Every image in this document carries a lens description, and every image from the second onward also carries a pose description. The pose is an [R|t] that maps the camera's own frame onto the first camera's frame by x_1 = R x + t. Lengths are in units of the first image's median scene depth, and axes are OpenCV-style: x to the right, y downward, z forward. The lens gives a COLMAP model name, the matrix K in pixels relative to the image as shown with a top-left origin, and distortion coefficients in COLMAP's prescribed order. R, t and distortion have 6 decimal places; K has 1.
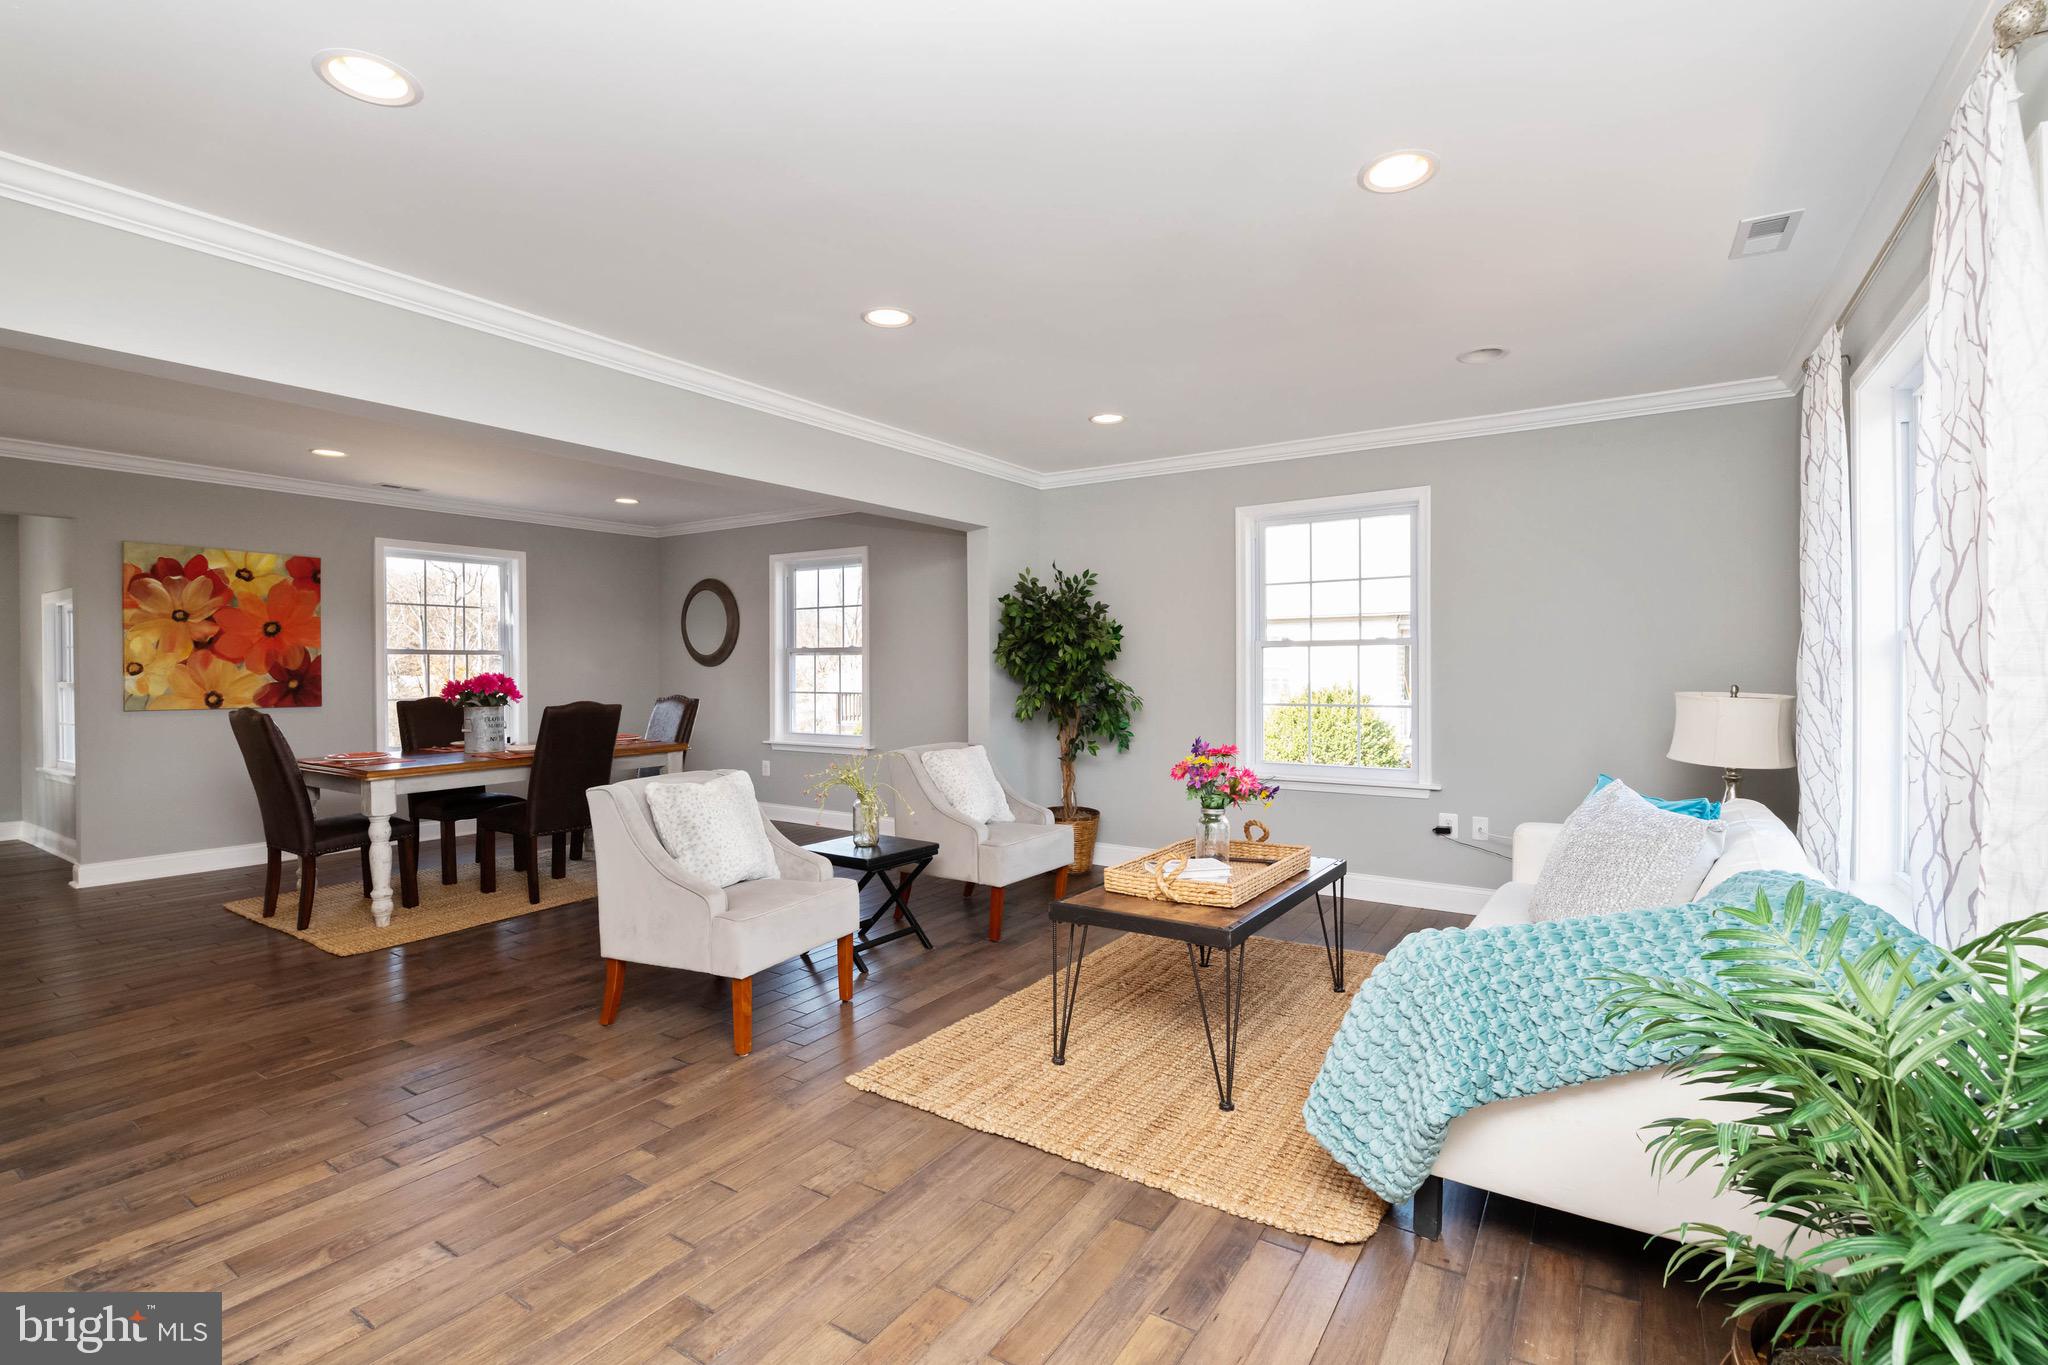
lens RADIAL K [[914.6, 0, 1020.7], [0, 914.6, 675.1], [0, 0, 1]] dist [0.006482, -0.005128]
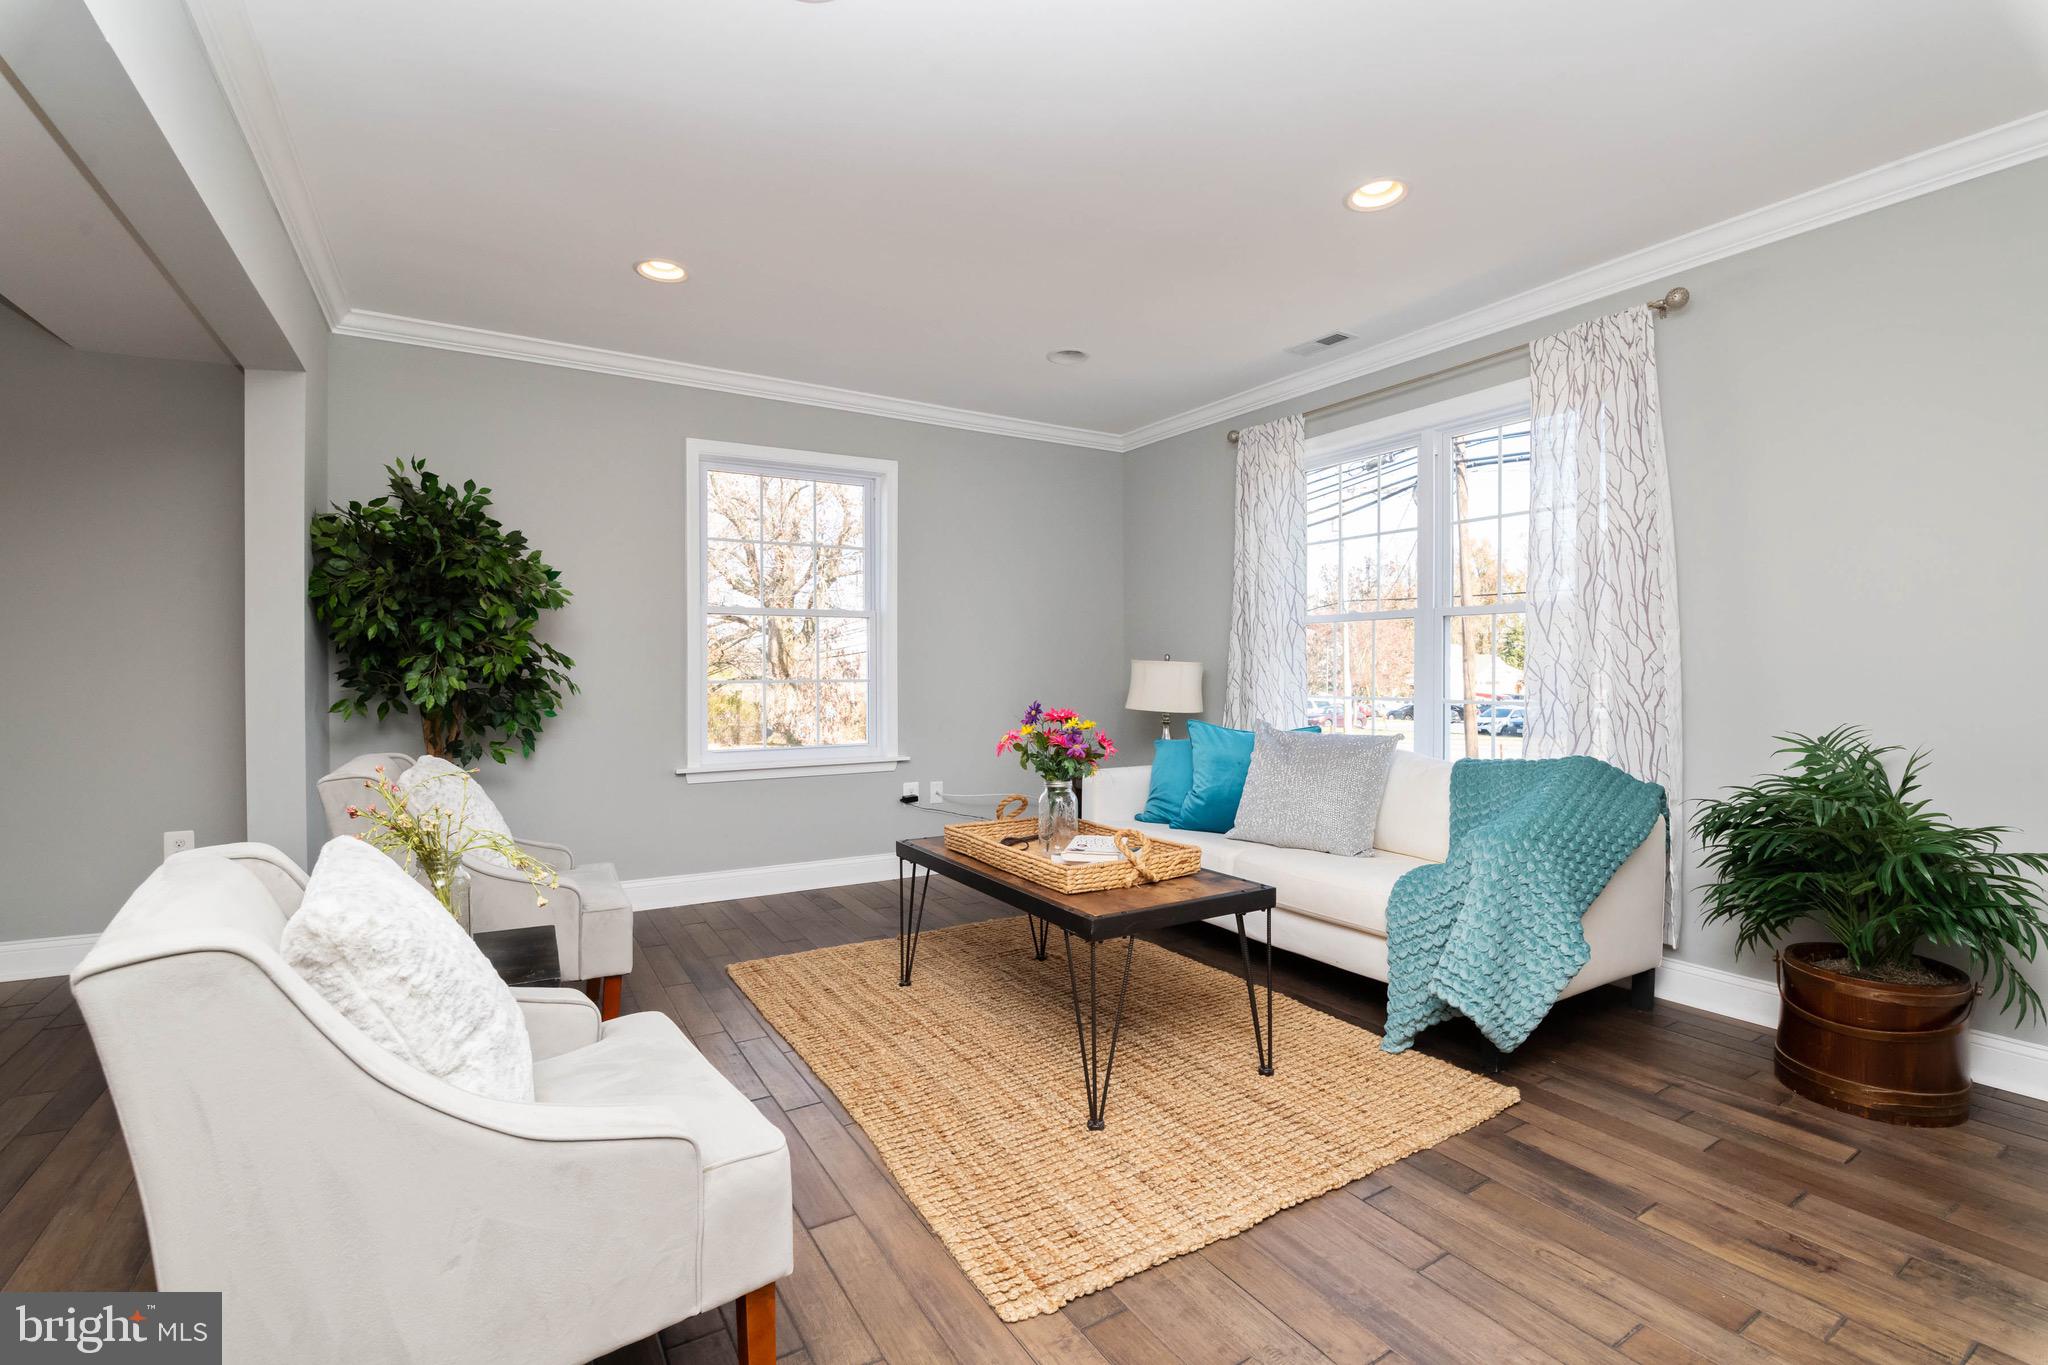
lens RADIAL K [[914.6, 0, 1017.8], [0, 914.6, 669.5], [0, 0, 1]] dist [0.006482, -0.005128]
pose [[0.427538, -0.001949, 0.903995, -0.414036], [0.008051, 0.999966, -0.001652, 0.026742], [-0.903962, 0.007984, 0.427539, 0.449772]]
